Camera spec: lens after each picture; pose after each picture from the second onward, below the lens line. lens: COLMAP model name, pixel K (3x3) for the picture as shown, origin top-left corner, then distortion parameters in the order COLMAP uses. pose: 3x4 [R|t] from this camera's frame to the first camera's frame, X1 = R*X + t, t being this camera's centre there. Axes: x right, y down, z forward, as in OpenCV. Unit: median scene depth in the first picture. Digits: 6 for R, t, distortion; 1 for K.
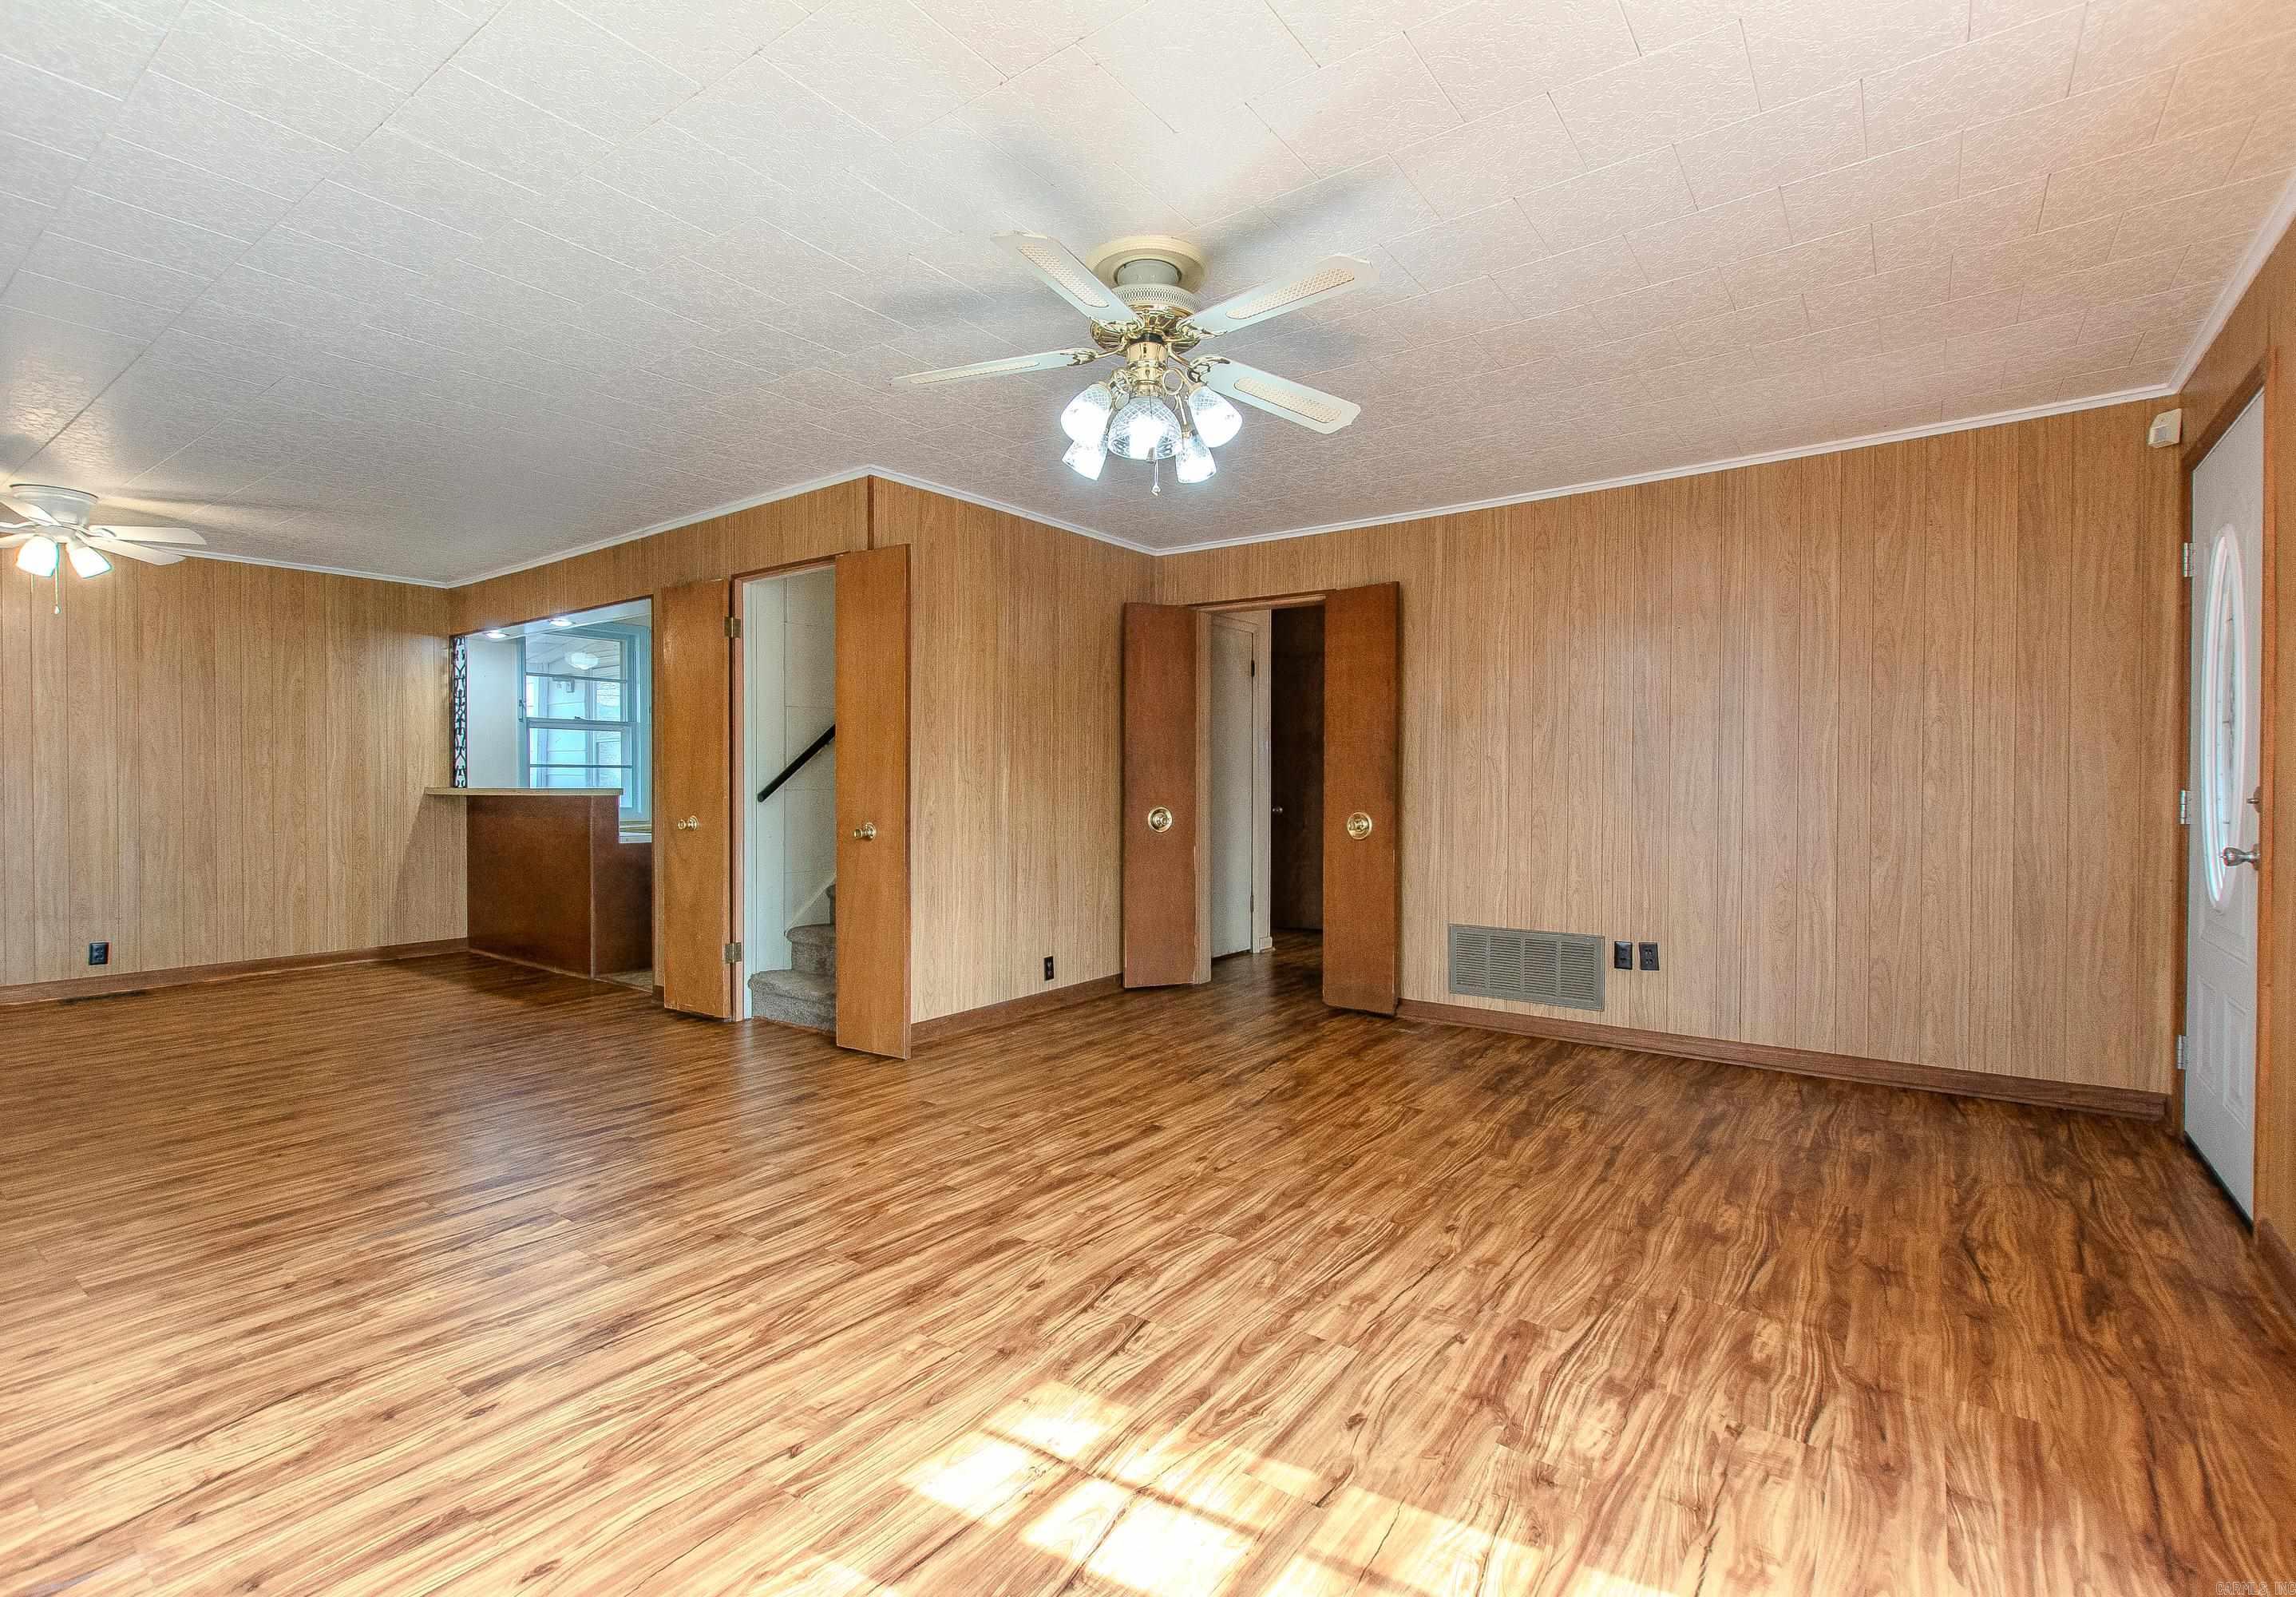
lens RADIAL K [[1065.4, 0, 1148.0], [0, 1065.4, 798.5], [0, 0, 1]] dist [0.000700, 0.000150]
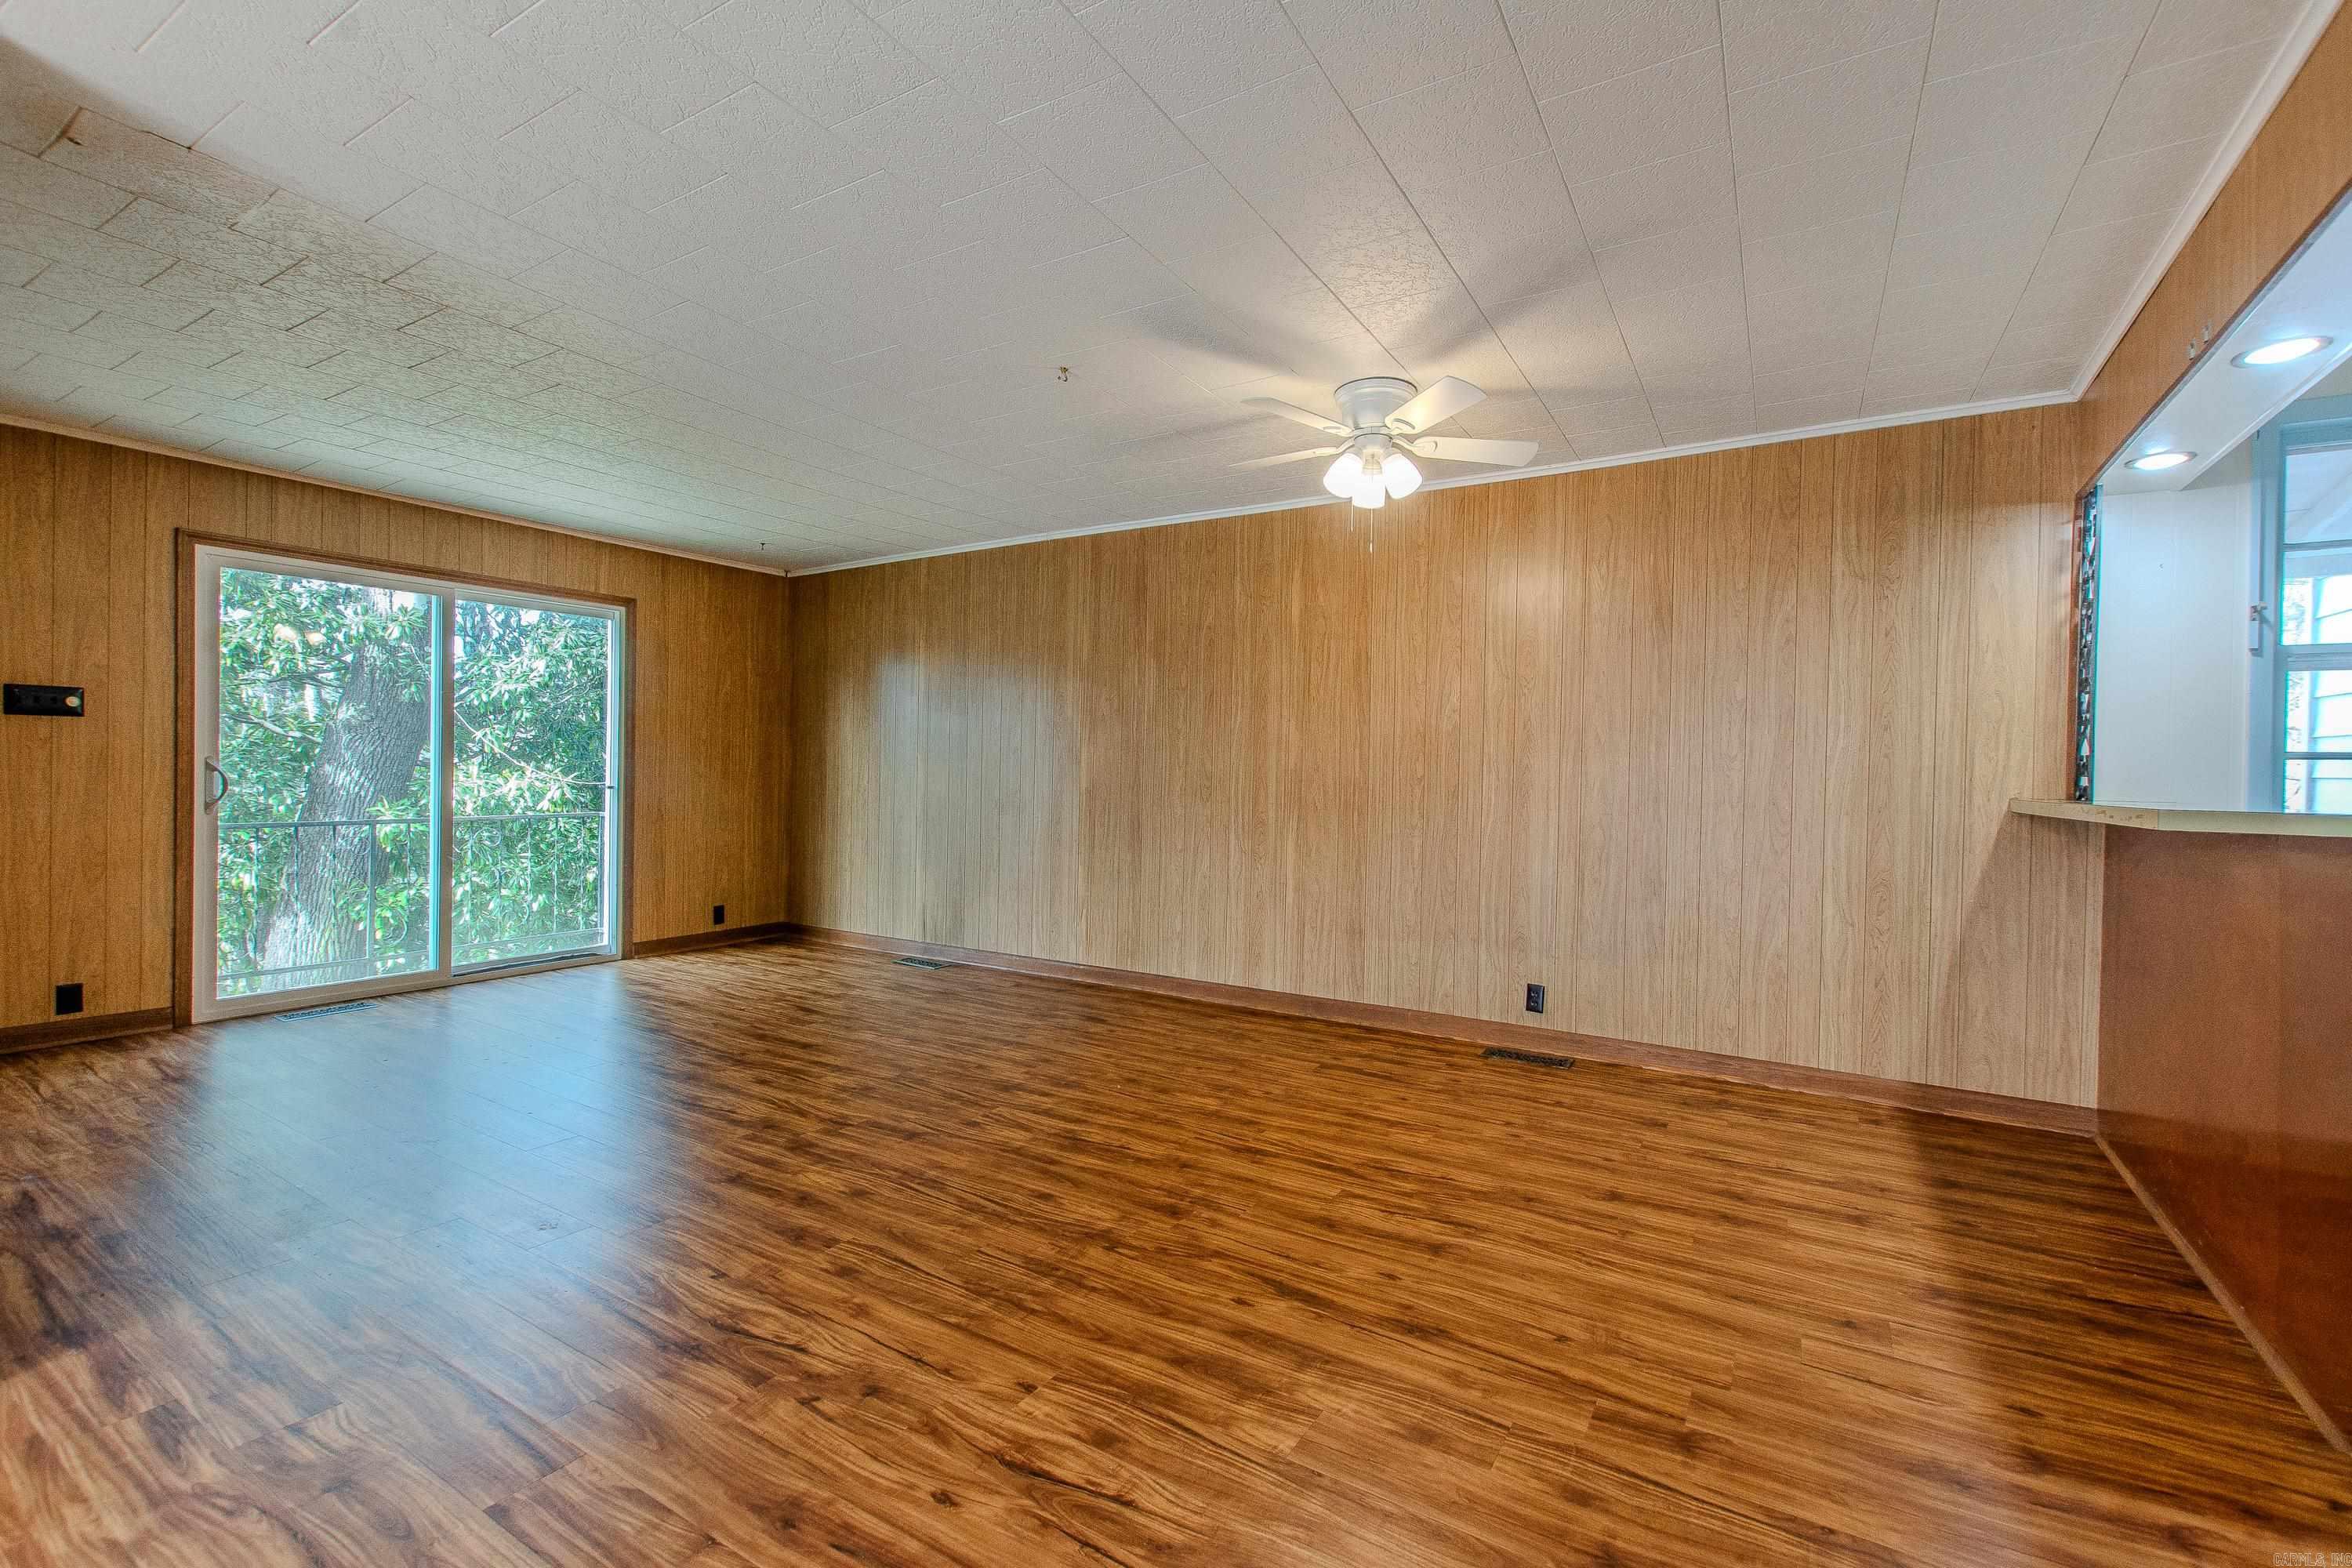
lens RADIAL K [[1020.0, 0, 1188.9], [0, 1020.0, 780.0], [0, 0, 1]] dist [0.002088, -0.000269]
pose [[0.088717, 0.011867, -0.995986, -0.363617], [-0.035010, 0.999348, 0.008789, -0.016359], [0.995441, 0.034090, 0.089074, 0.931304]]
